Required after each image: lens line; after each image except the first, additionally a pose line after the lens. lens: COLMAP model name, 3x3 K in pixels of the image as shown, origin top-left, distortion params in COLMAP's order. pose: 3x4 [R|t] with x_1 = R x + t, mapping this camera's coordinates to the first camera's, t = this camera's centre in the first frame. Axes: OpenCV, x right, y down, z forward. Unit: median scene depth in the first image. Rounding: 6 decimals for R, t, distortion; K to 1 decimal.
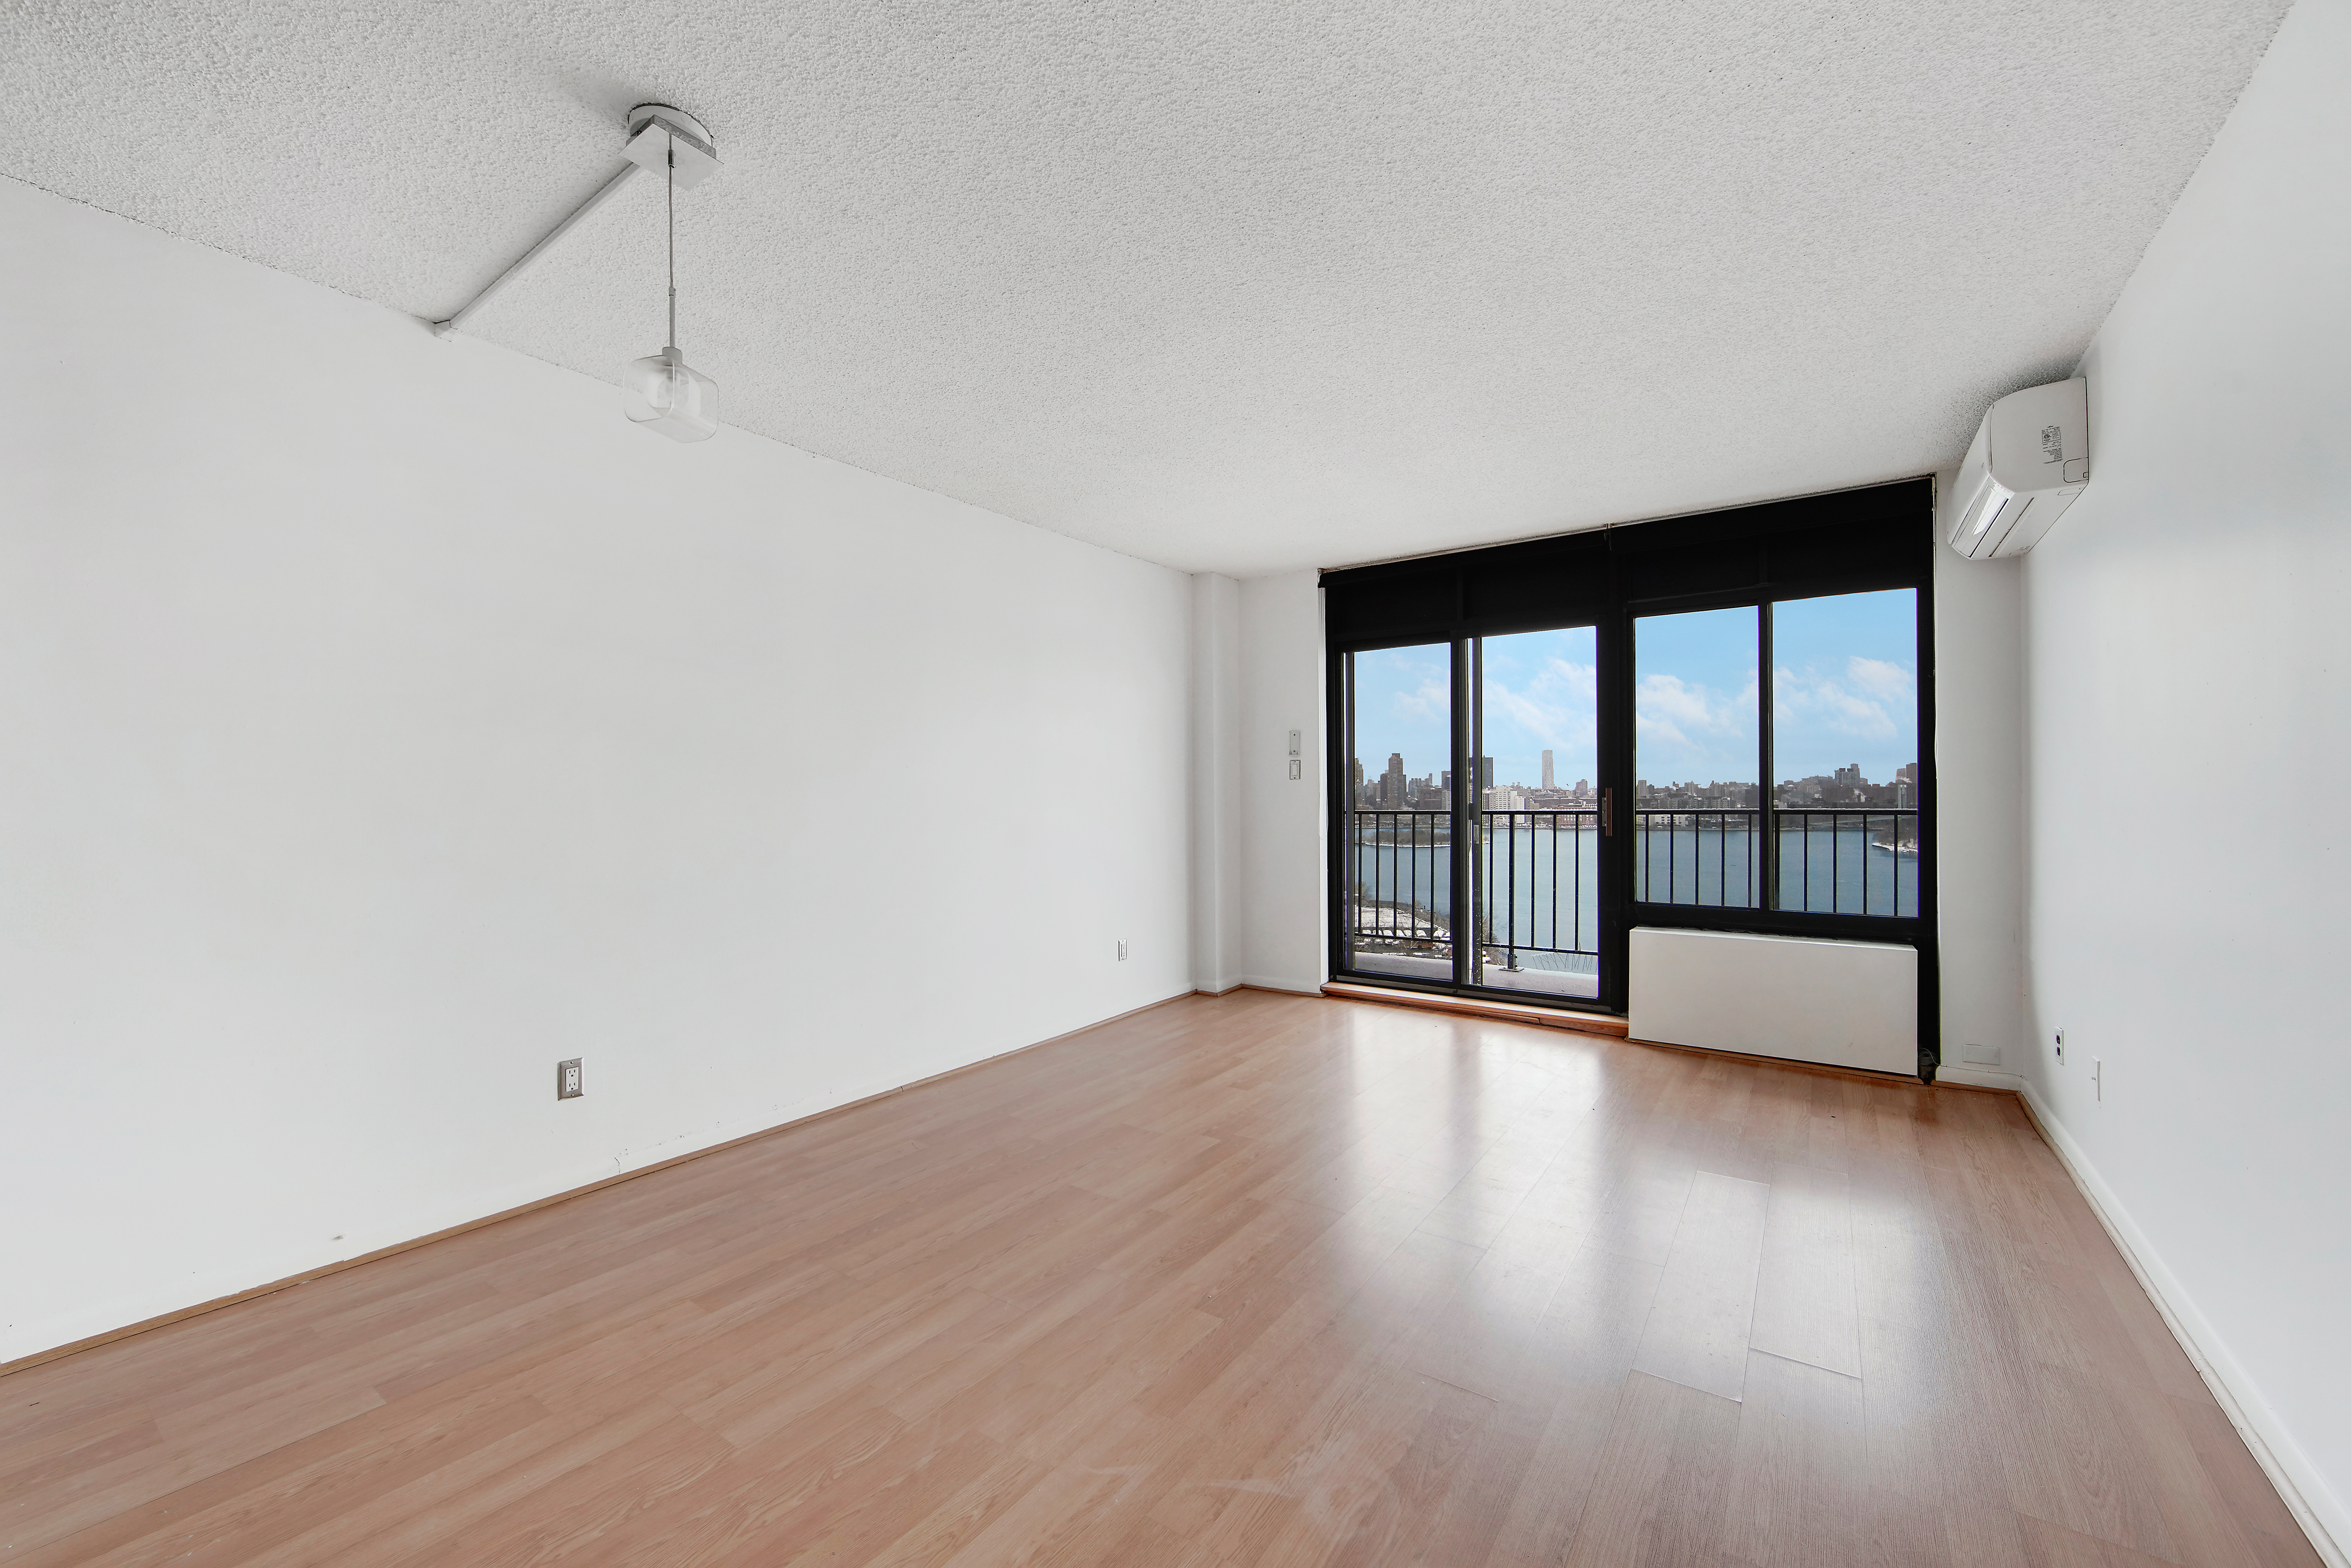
lens RADIAL K [[930.3, 0, 1171.2], [0, 930.3, 803.9], [0, 0, 1]] dist [-0.006753, 0.000444]
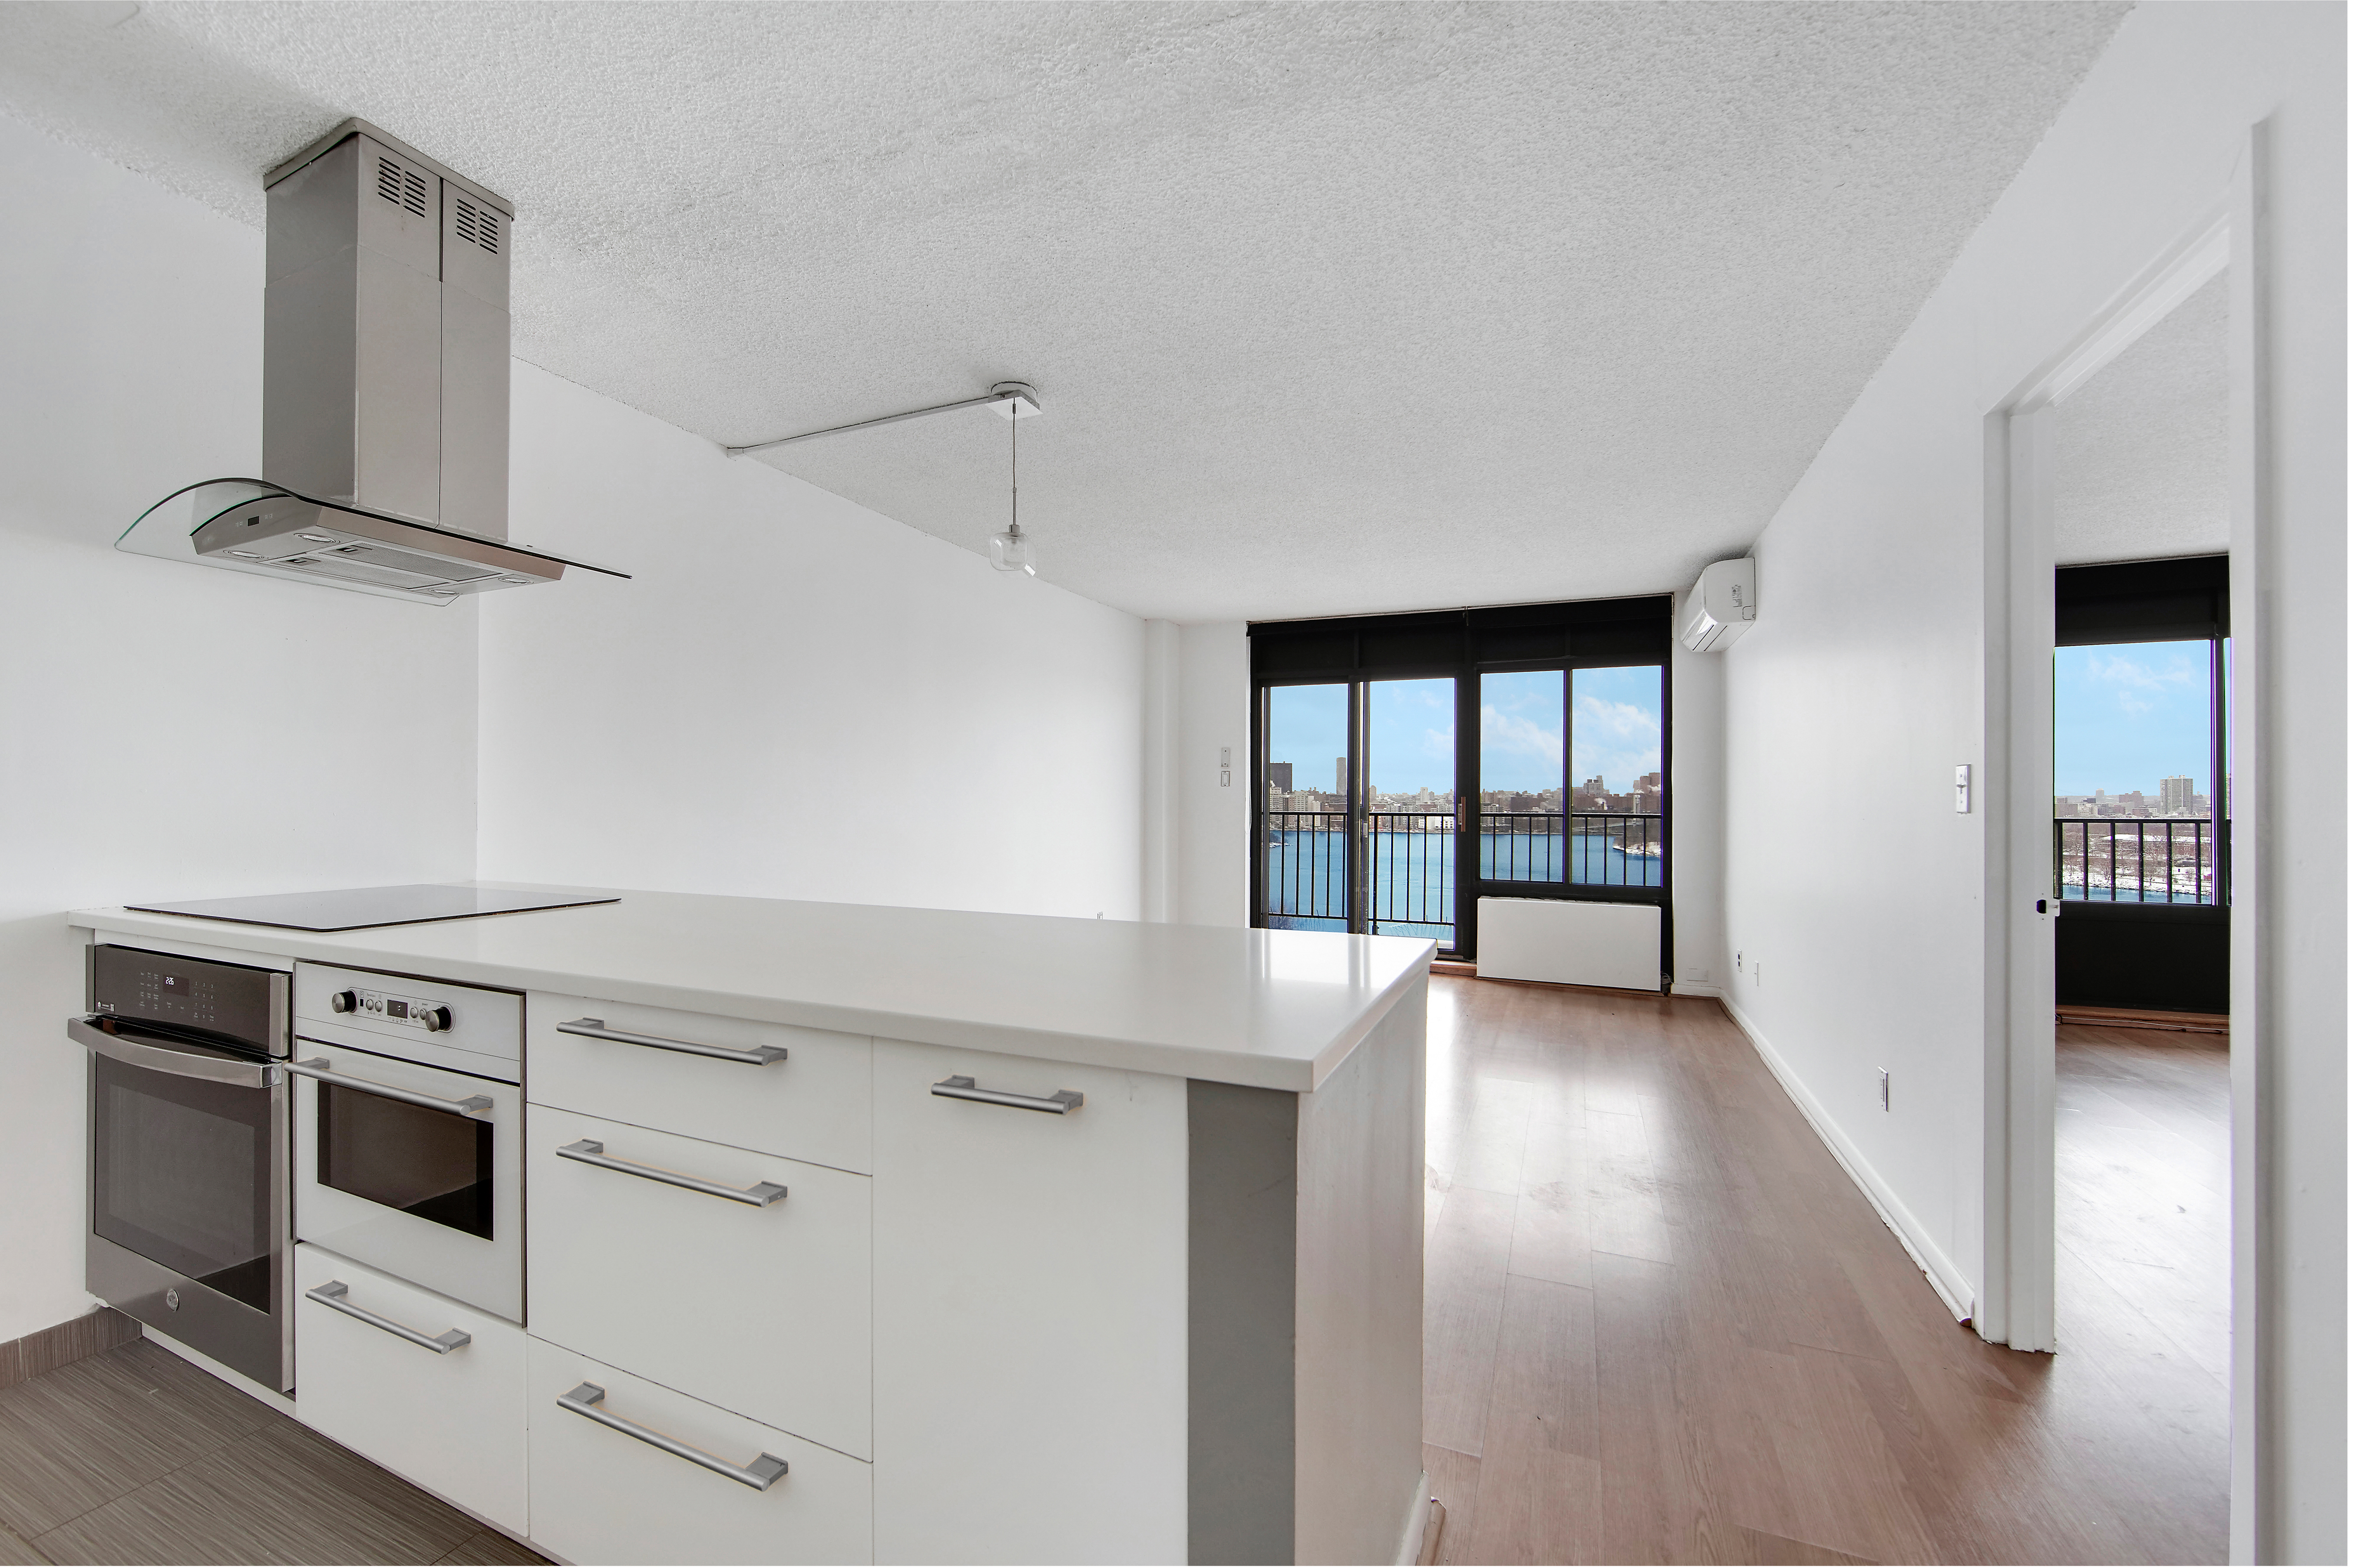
lens RADIAL K [[921.5, 0, 1177.9], [0, 921.5, 798.2], [0, 0, 1]] dist [-0.002838, -0.000073]
pose [[0.978938, 0.012562, 0.203773, -0.241113], [-0.010906, 0.999898, -0.009247, 0.002690], [-0.203868, 0.006830, 0.978975, -0.273084]]
